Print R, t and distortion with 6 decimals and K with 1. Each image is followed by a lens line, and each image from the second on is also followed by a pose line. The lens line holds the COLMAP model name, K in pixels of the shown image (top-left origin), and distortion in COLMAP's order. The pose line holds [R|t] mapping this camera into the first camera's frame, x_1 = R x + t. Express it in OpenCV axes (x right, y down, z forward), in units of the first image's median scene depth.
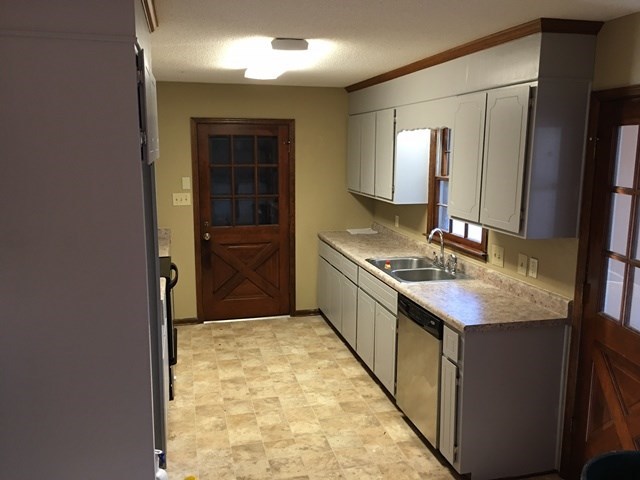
lens RADIAL K [[541.5, 0, 319.2], [0, 541.5, 236.5], [0, 0, 1]] dist [0.079943, -0.109317]
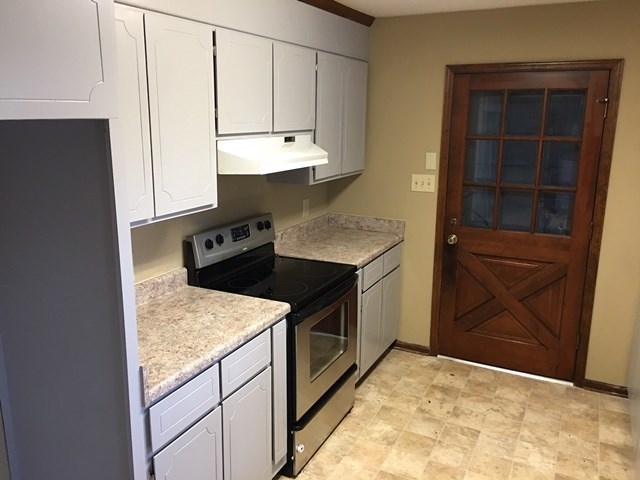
lens RADIAL K [[541.5, 0, 319.2], [0, 541.5, 236.5], [0, 0, 1]] dist [0.079943, -0.109317]
pose [[0.757090, 0.149756, -0.635915, 0.107453], [-0.113028, 0.988720, 0.098274, -0.052936], [0.643459, -0.002526, 0.765477, 0.358356]]
